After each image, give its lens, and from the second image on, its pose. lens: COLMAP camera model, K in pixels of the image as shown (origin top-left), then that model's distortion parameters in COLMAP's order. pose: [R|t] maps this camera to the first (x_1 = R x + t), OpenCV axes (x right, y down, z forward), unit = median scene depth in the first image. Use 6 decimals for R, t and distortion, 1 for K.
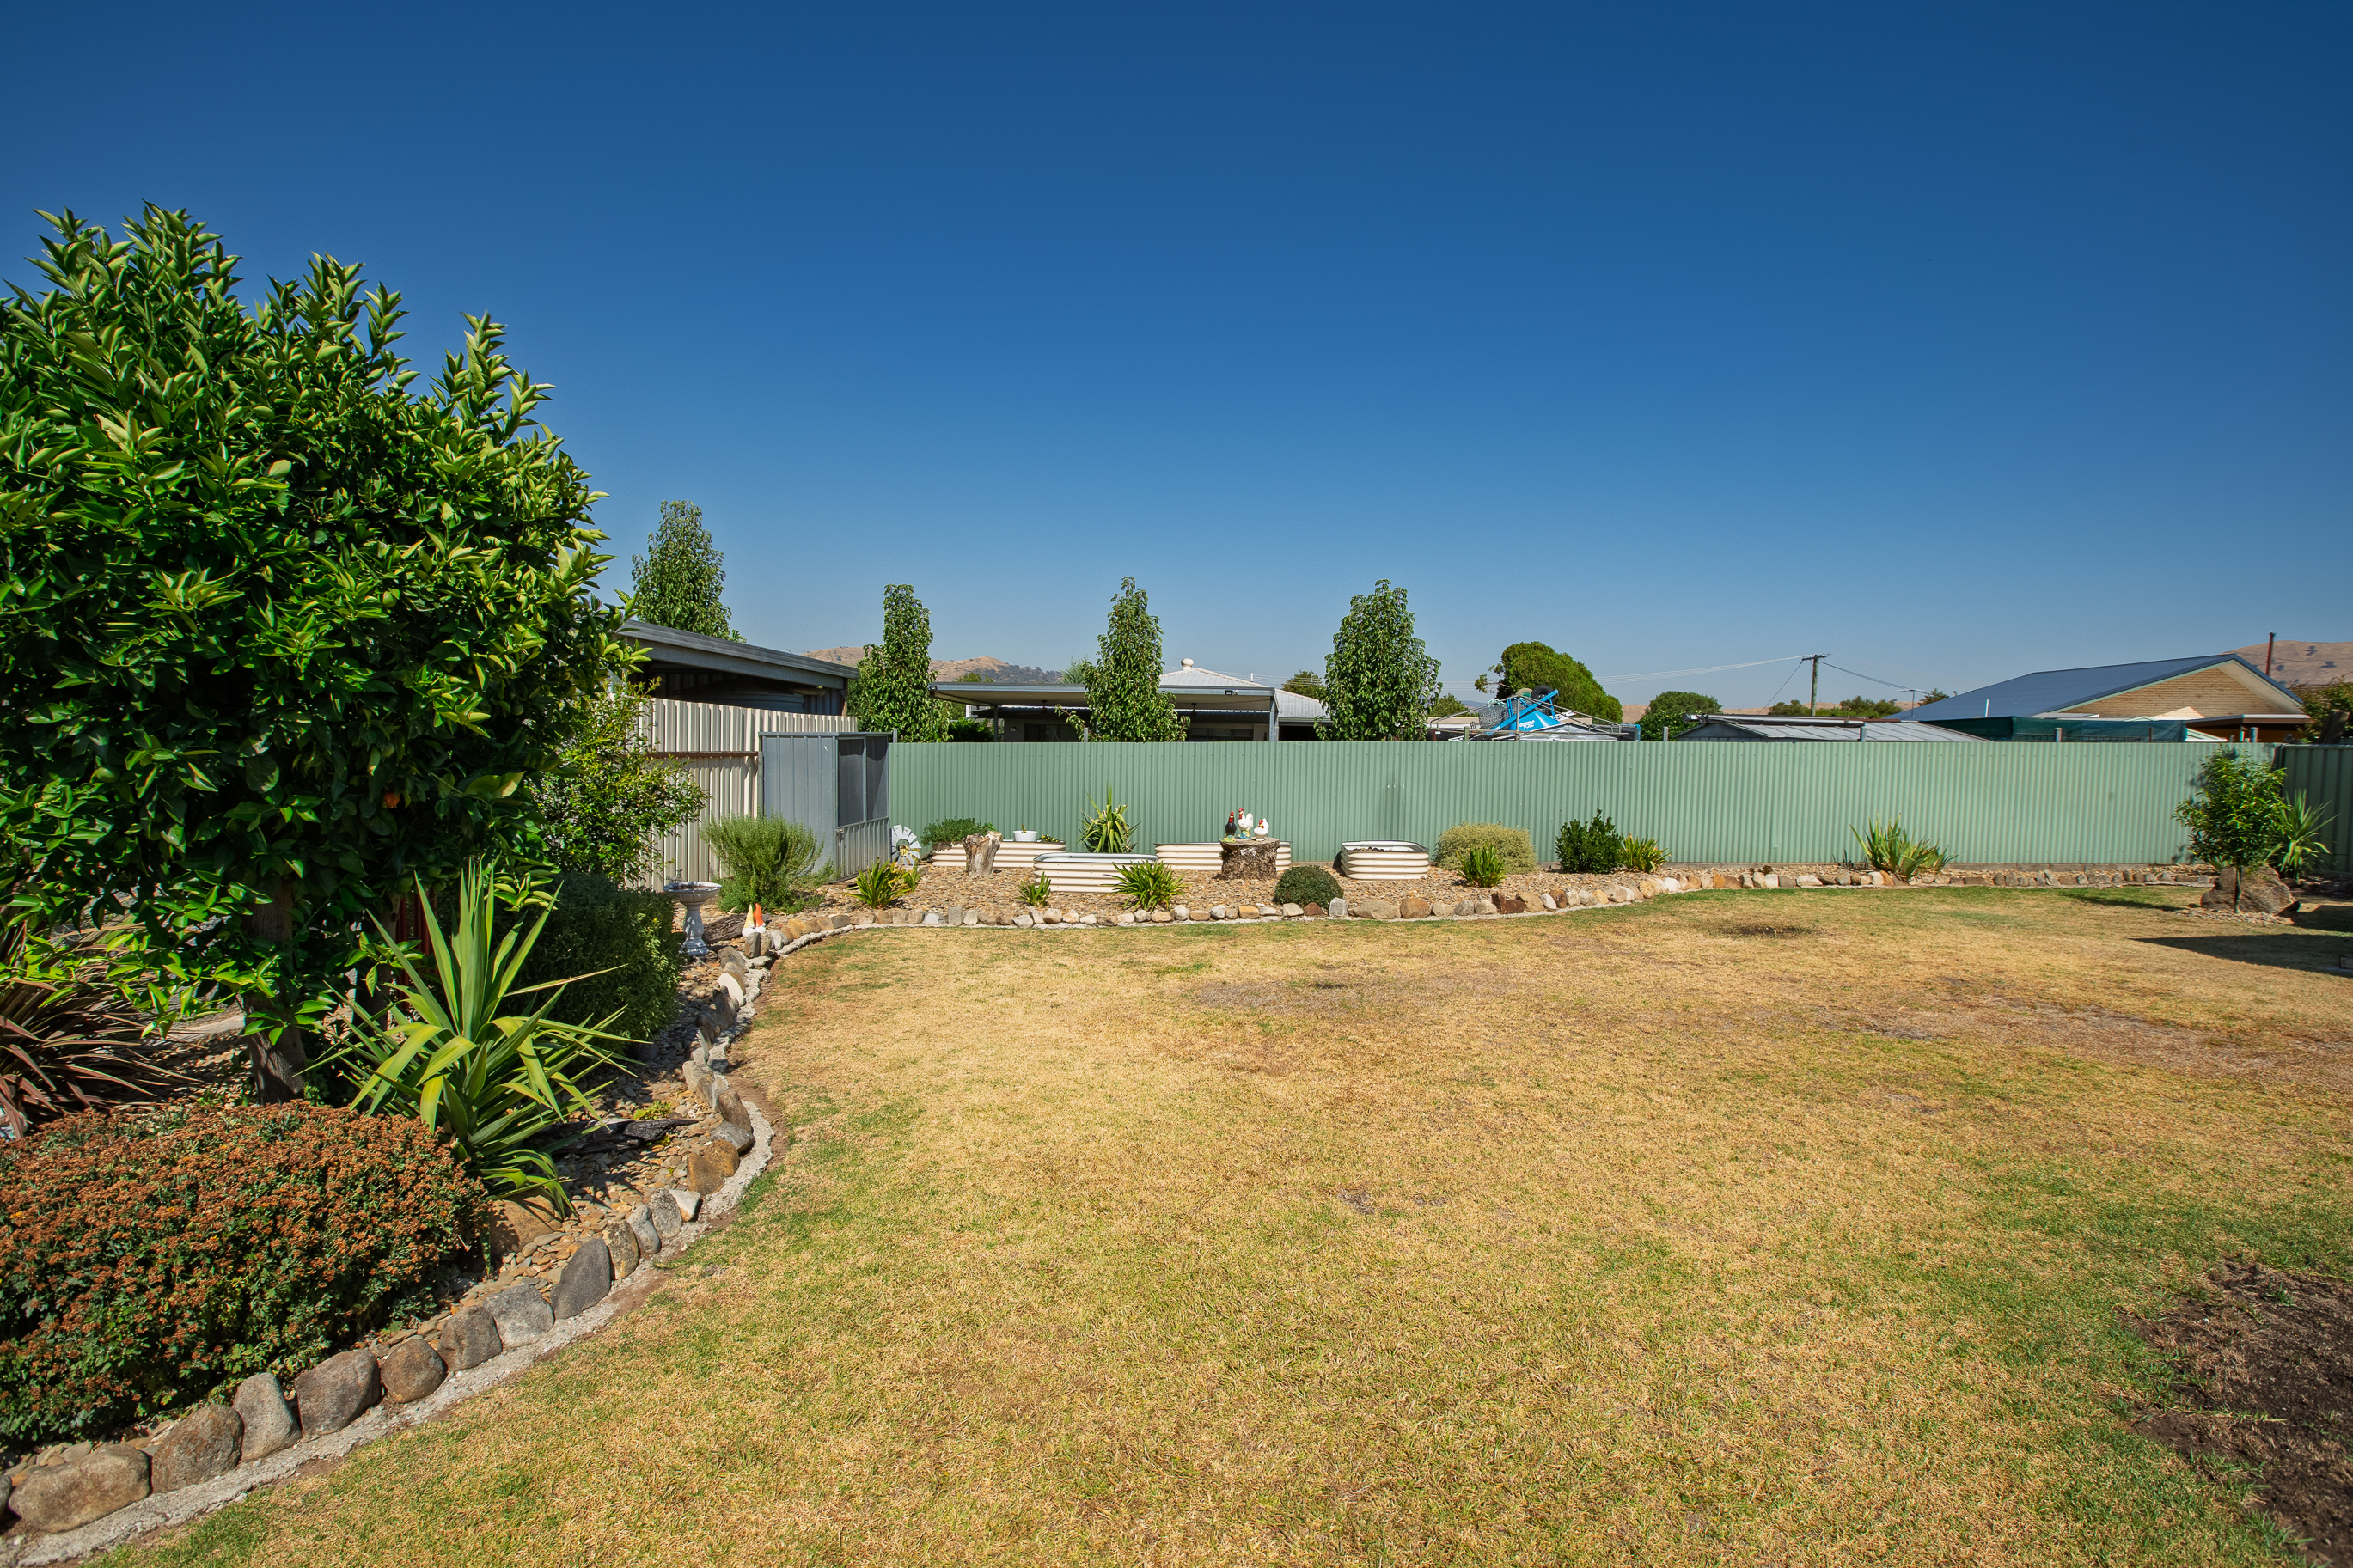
lens RADIAL K [[1097.9, 0, 1161.7], [0, 1097.9, 798.0], [0, 0, 1]] dist [-0.006437, 0.000265]
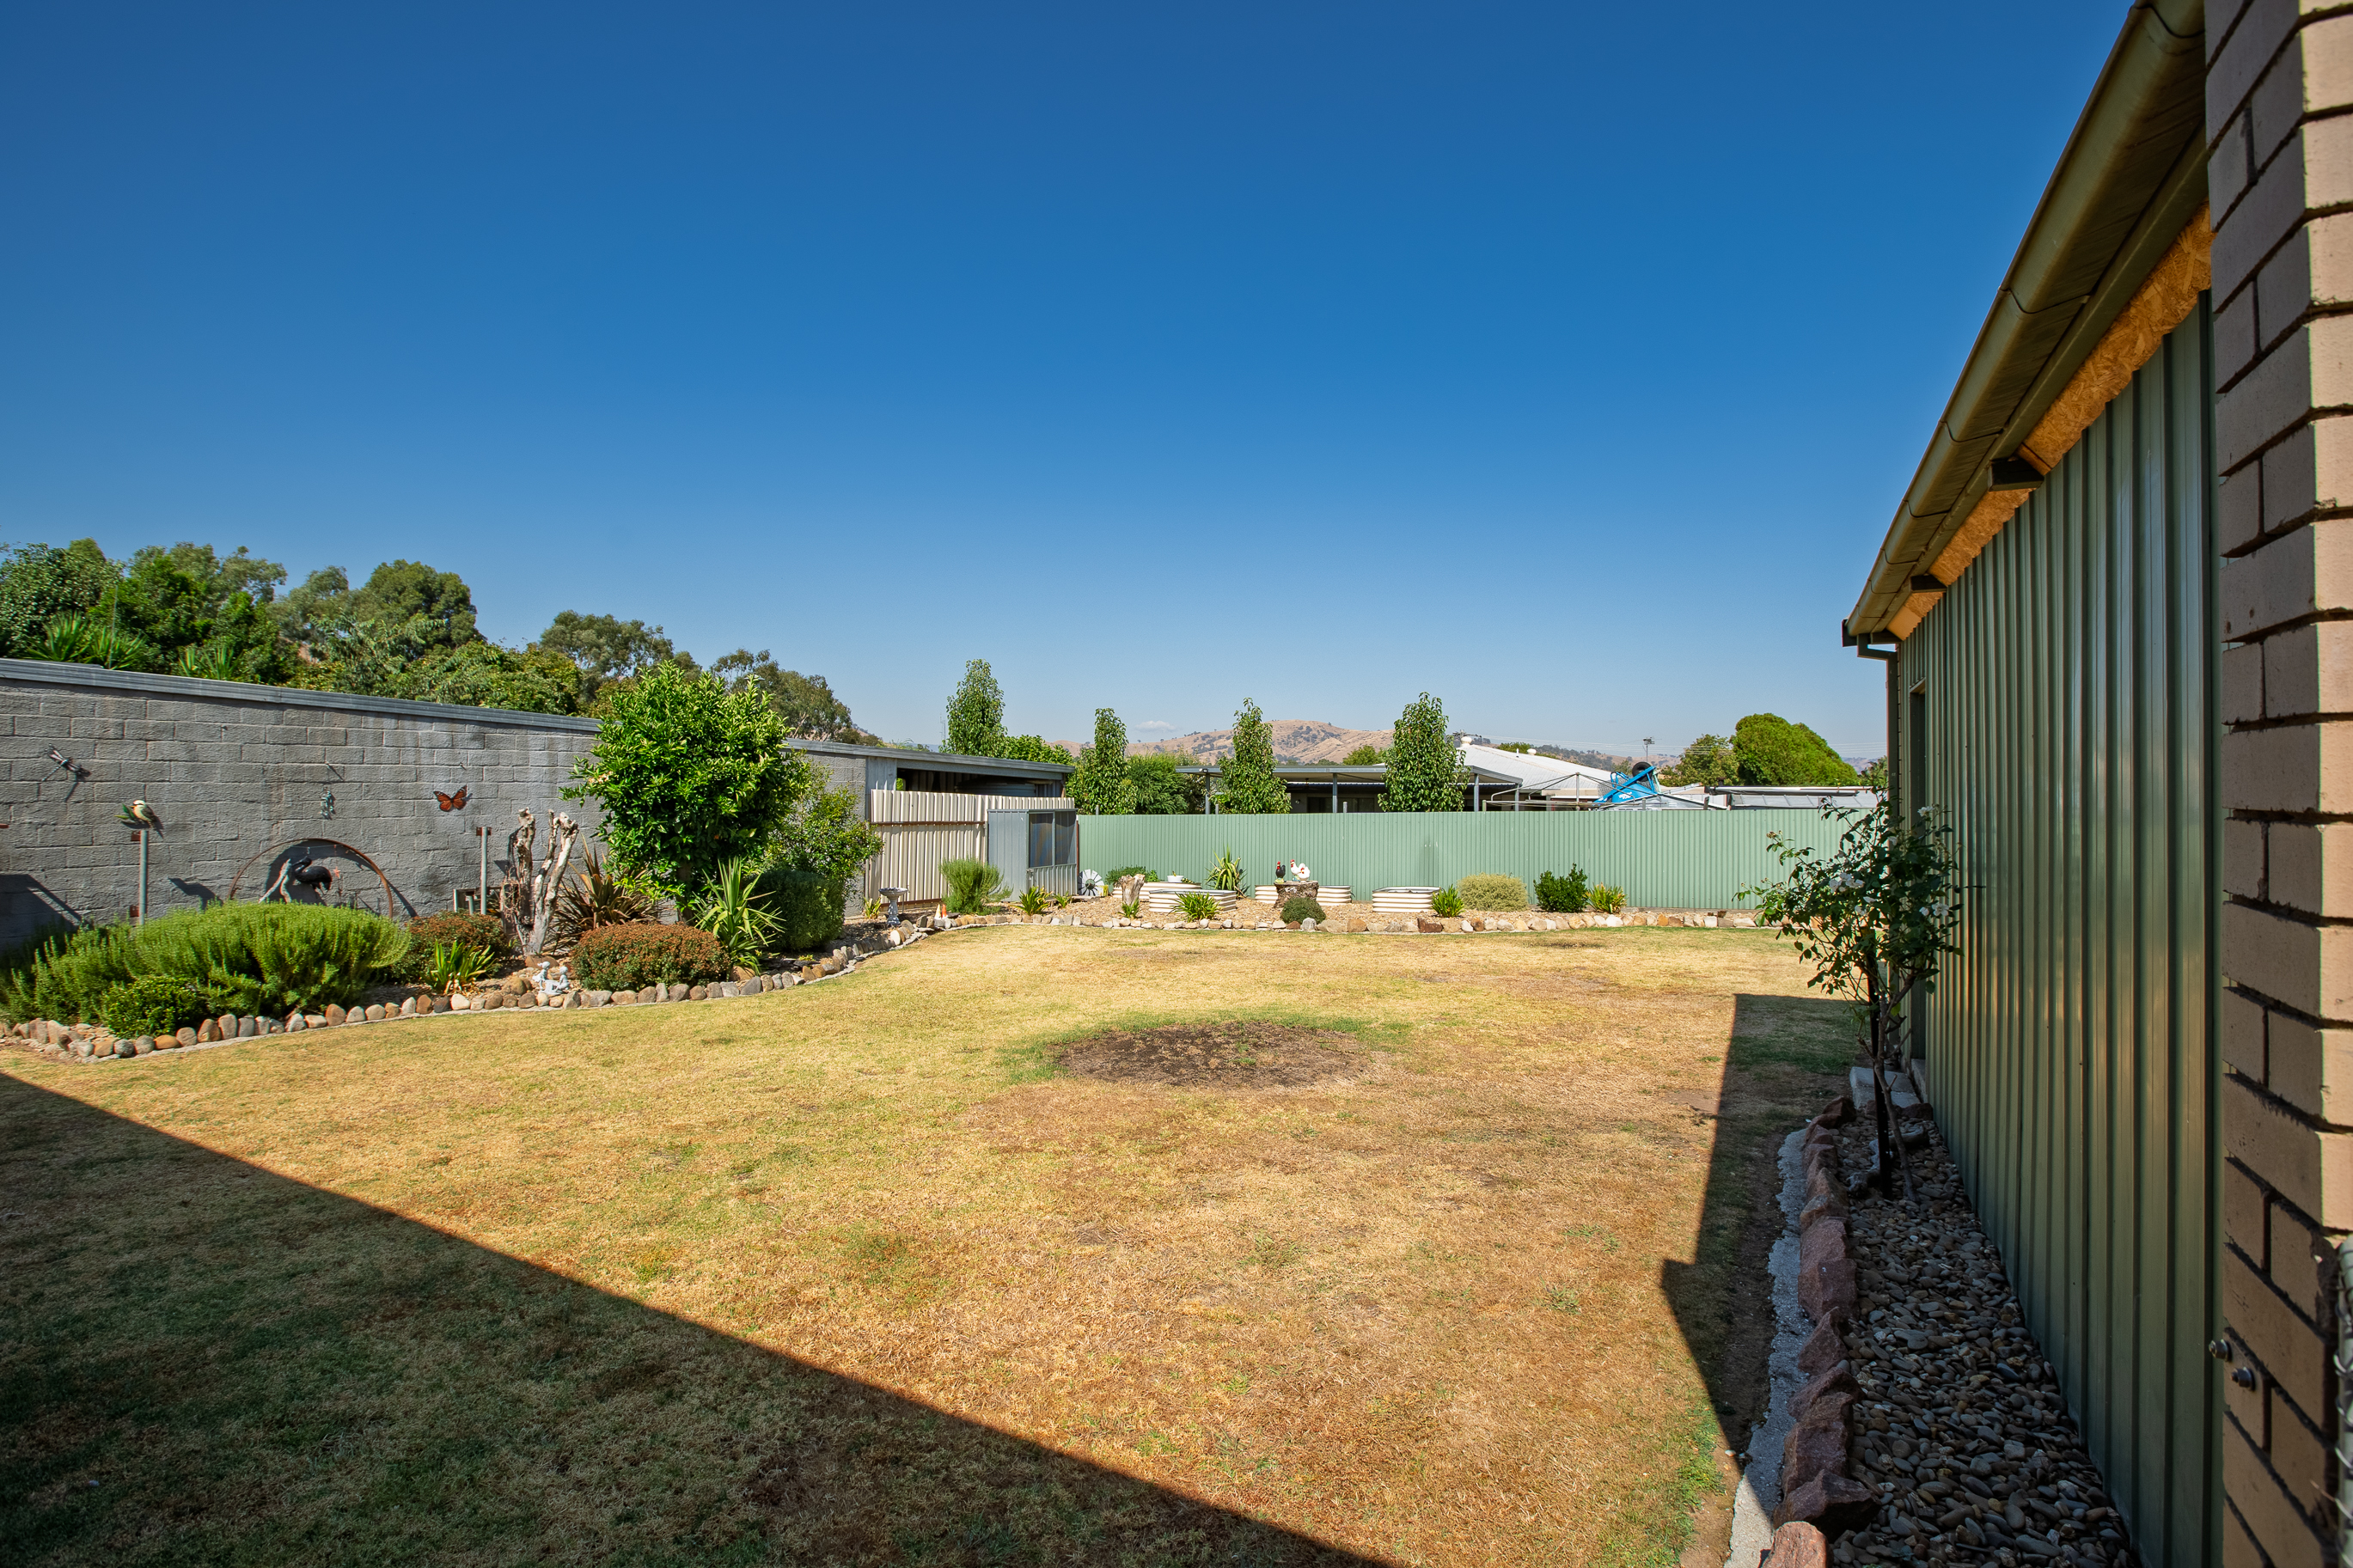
lens RADIAL K [[1097.9, 0, 1185.7], [0, 1097.9, 781.2], [0, 0, 1]] dist [-0.006437, 0.000265]
pose [[0.936151, -0.016776, -0.351198, 0.510543], [-0.010687, 0.997042, -0.076116, 0.020603], [0.351436, 0.075009, 0.933202, -0.452551]]
